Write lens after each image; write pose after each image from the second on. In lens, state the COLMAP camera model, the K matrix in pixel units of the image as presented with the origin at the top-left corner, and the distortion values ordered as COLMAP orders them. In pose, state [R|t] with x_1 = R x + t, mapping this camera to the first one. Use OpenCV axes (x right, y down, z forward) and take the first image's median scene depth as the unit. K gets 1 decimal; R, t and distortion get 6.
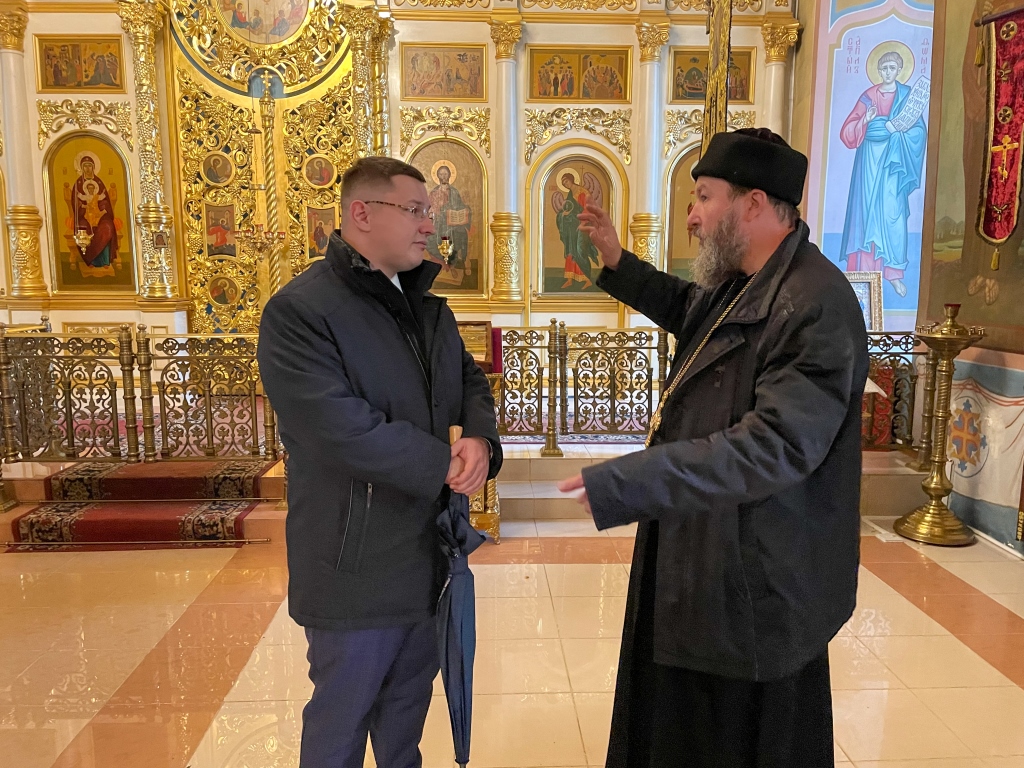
lens RADIAL K [[762.3, 0, 512.8], [0, 762.3, 386.2], [0, 0, 1]] dist [0.088353, -0.105652]
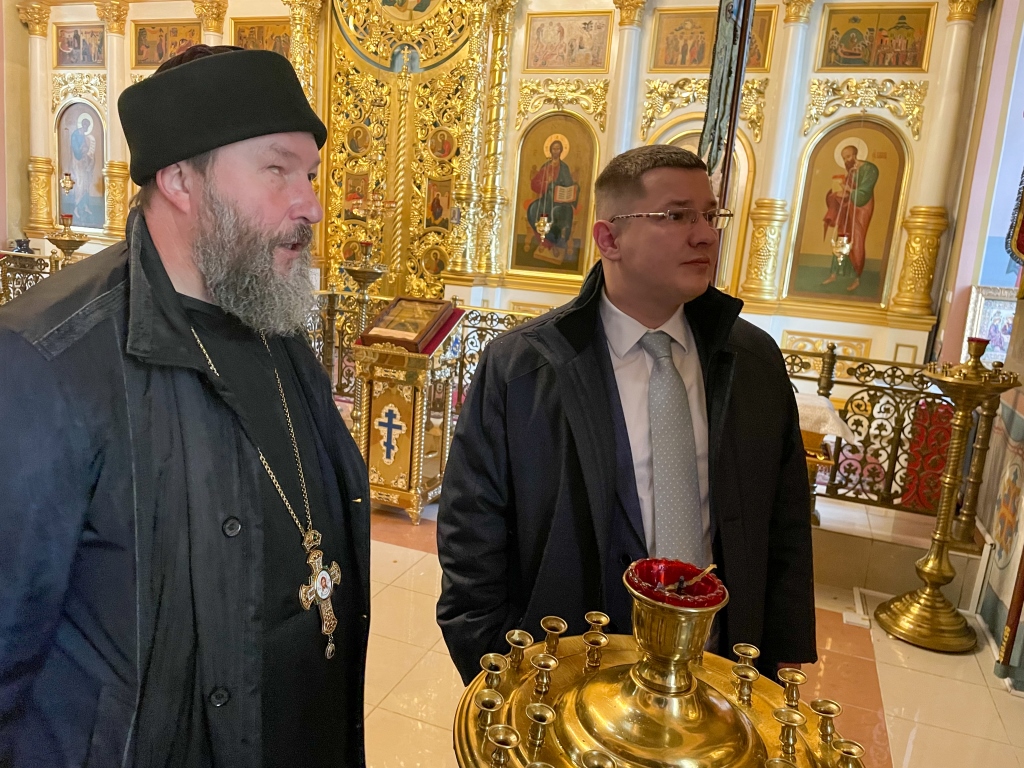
lens RADIAL K [[762.3, 0, 498.9], [0, 762.3, 383.1], [0, 0, 1]] dist [0.088353, -0.105652]
pose [[0.917813, 0.138884, -0.371928, 0.251647], [-0.128586, 0.990309, 0.052484, -0.025375], [0.375613, -0.000346, 0.926777, 0.074056]]
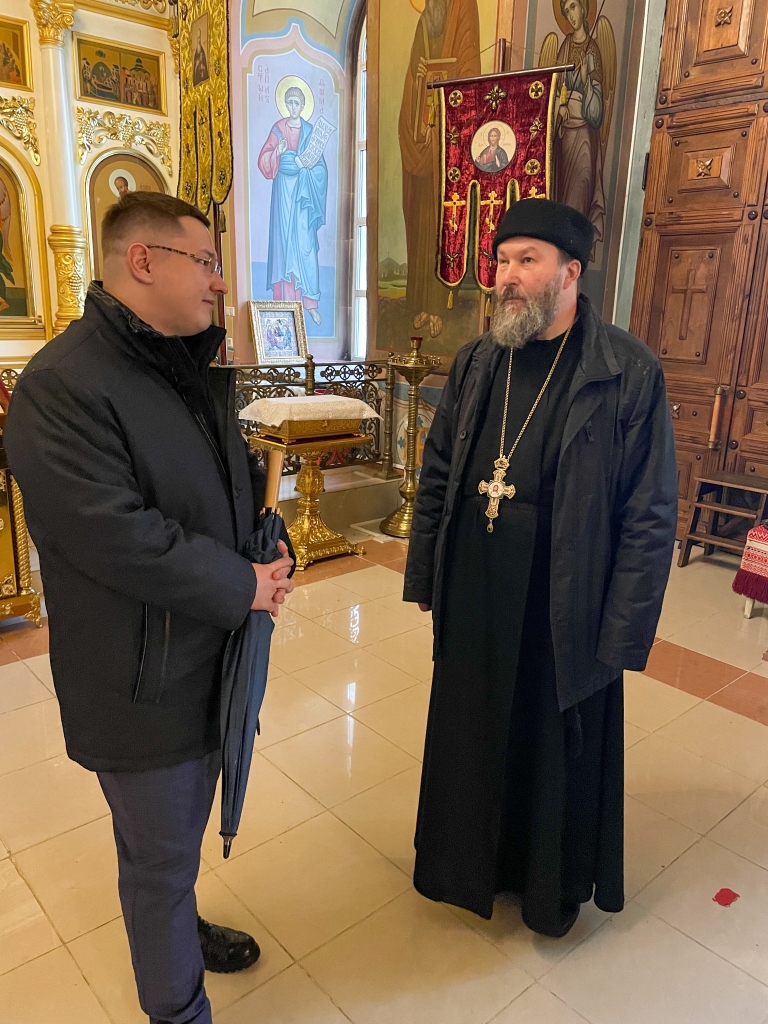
lens RADIAL K [[762.3, 0, 370.1], [0, 762.3, 500.2], [0, 0, 1]] dist [0.088353, -0.105652]
pose [[0.786238, -0.143390, 0.601057, -0.137091], [0.066235, 0.986656, 0.148738, -0.023250], [-0.614364, -0.077133, 0.785244, 0.060491]]
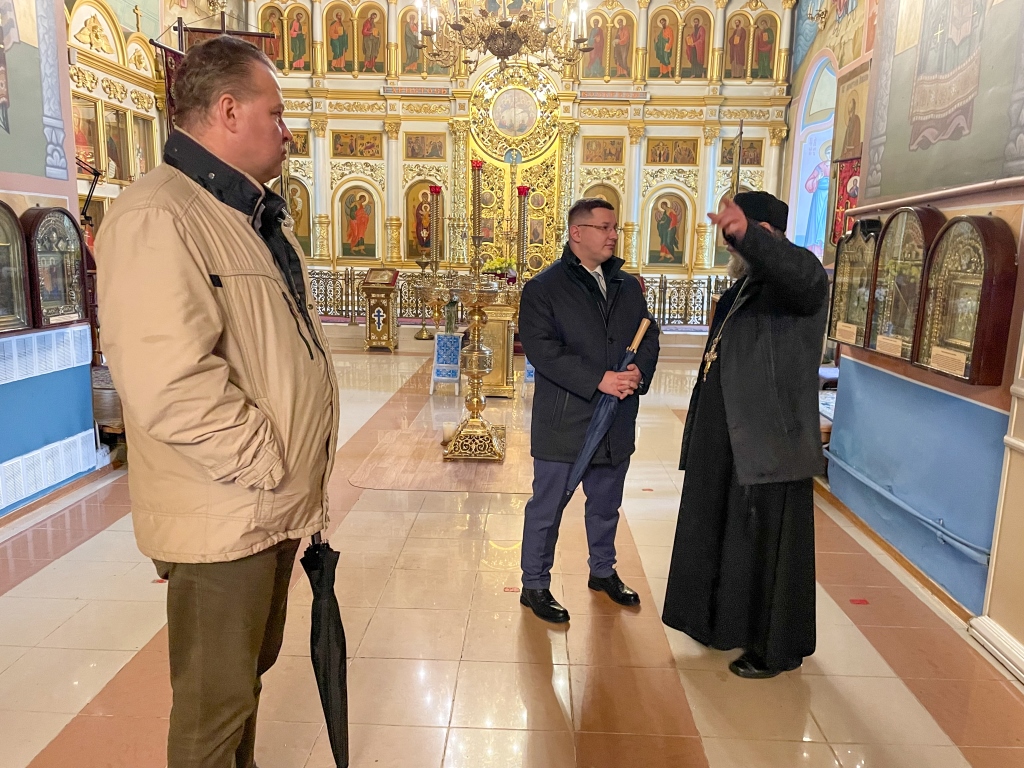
lens RADIAL K [[762.3, 0, 514.5], [0, 762.3, 387.7], [0, 0, 1]] dist [0.088353, -0.105652]
pose [[0.997368, 0.029299, -0.066327, -0.167323], [-0.027084, 0.999053, 0.034055, 0.139818], [0.067262, -0.032169, 0.997217, -1.001150]]
